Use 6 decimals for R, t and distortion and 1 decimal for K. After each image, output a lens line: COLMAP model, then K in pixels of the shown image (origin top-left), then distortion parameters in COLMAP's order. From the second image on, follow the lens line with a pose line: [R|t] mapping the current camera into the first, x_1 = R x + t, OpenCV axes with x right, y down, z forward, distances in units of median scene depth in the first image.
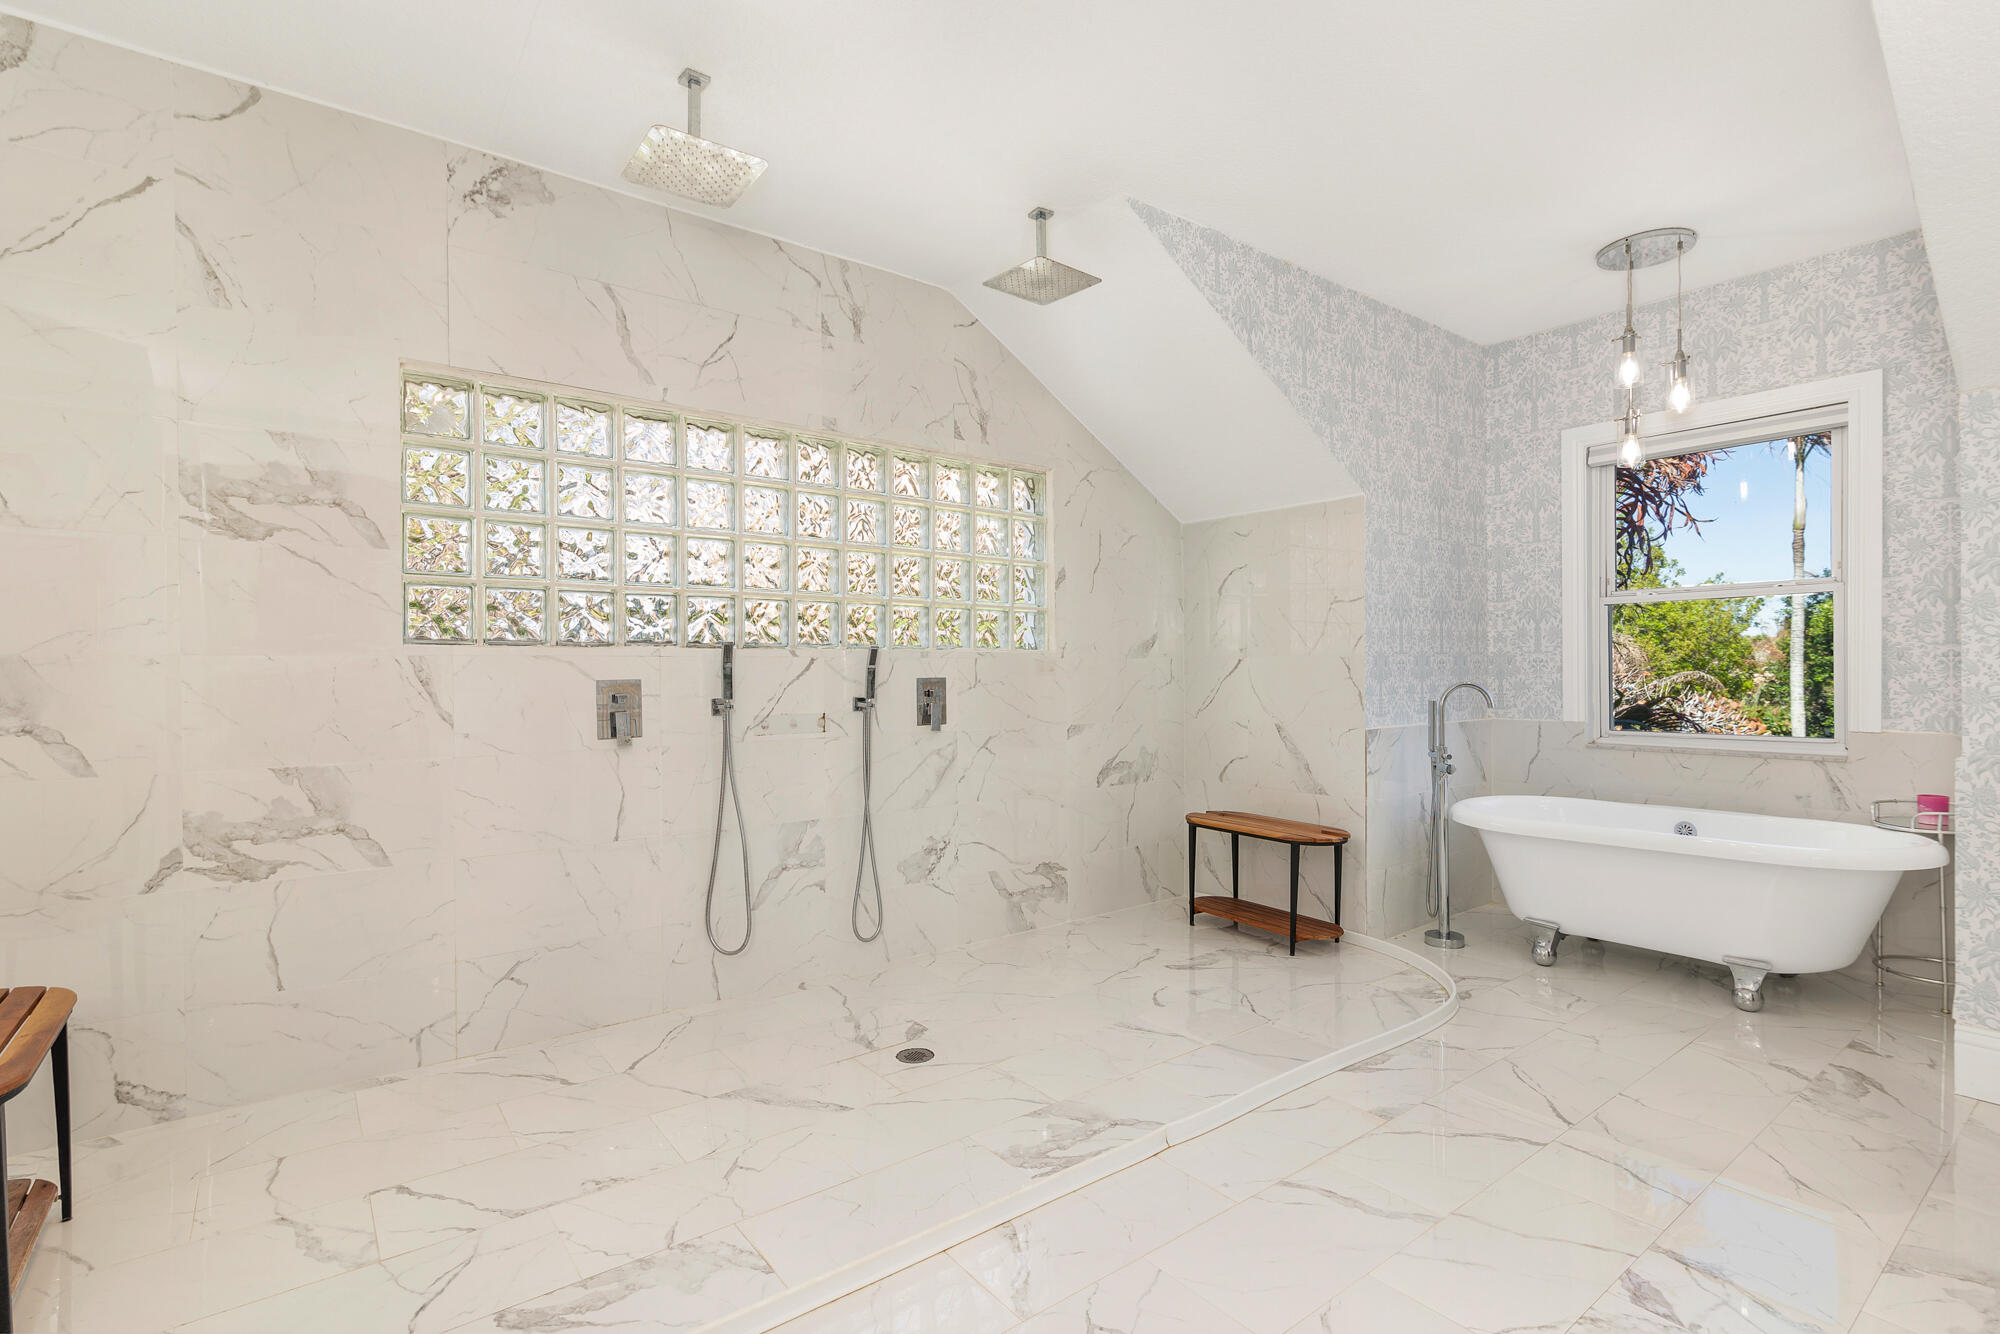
lens RADIAL K [[935.9, 0, 993.5], [0, 935.9, 660.8], [0, 0, 1]] dist [0.001694, 0.000007]
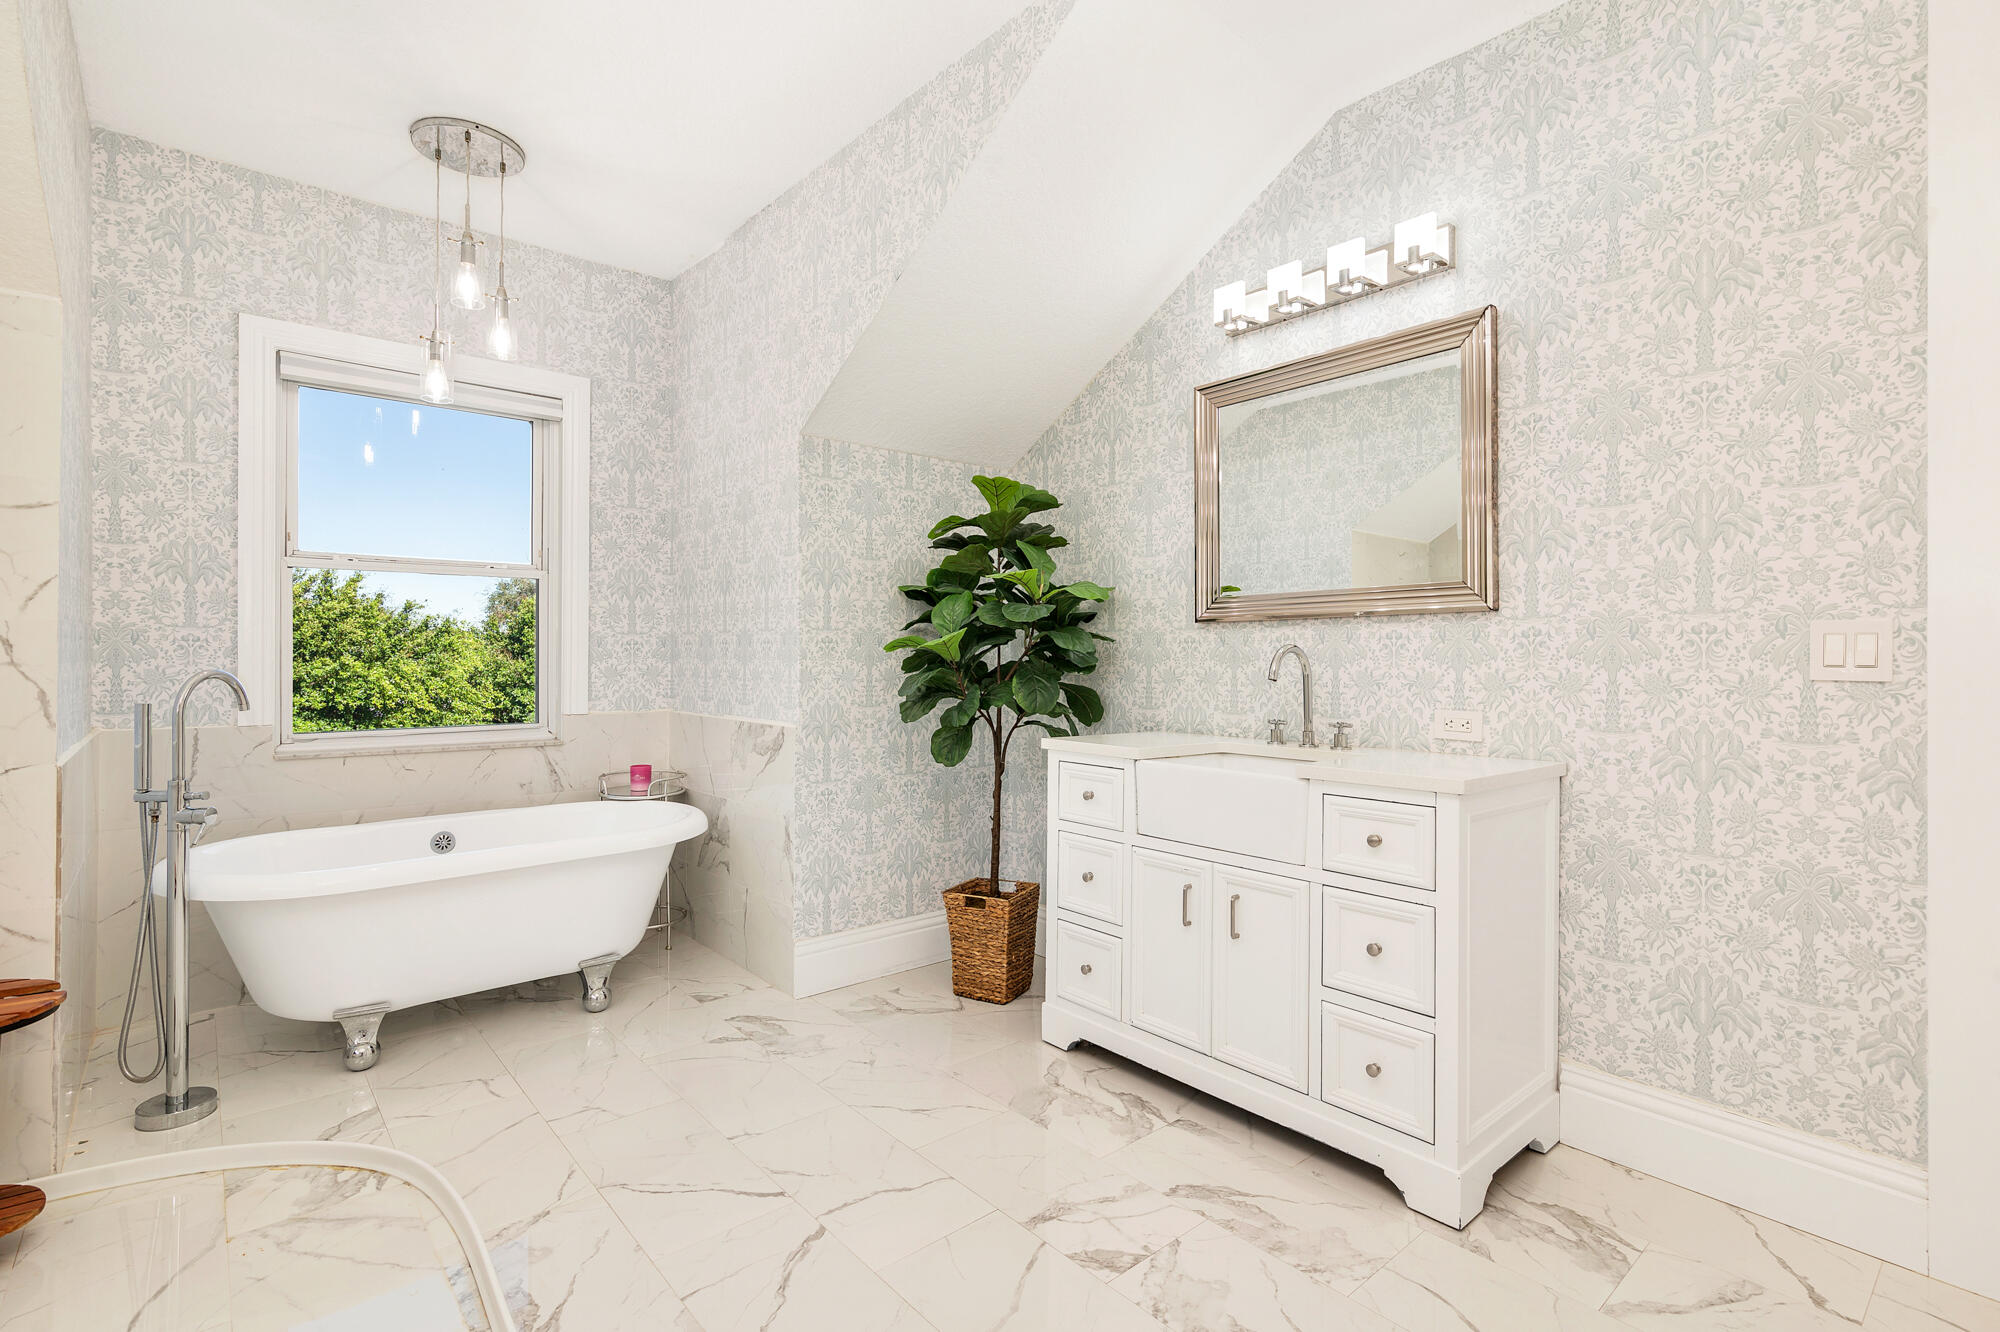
lens RADIAL K [[935.9, 0, 993.5], [0, 935.9, 659.8], [0, 0, 1]] dist [0.001694, 0.000007]
pose [[-0.071366, 0.001178, 0.997450, -0.162821], [-0.017017, 0.999852, -0.002398, 0.007954], [-0.997305, -0.017145, -0.071335, 0.595480]]
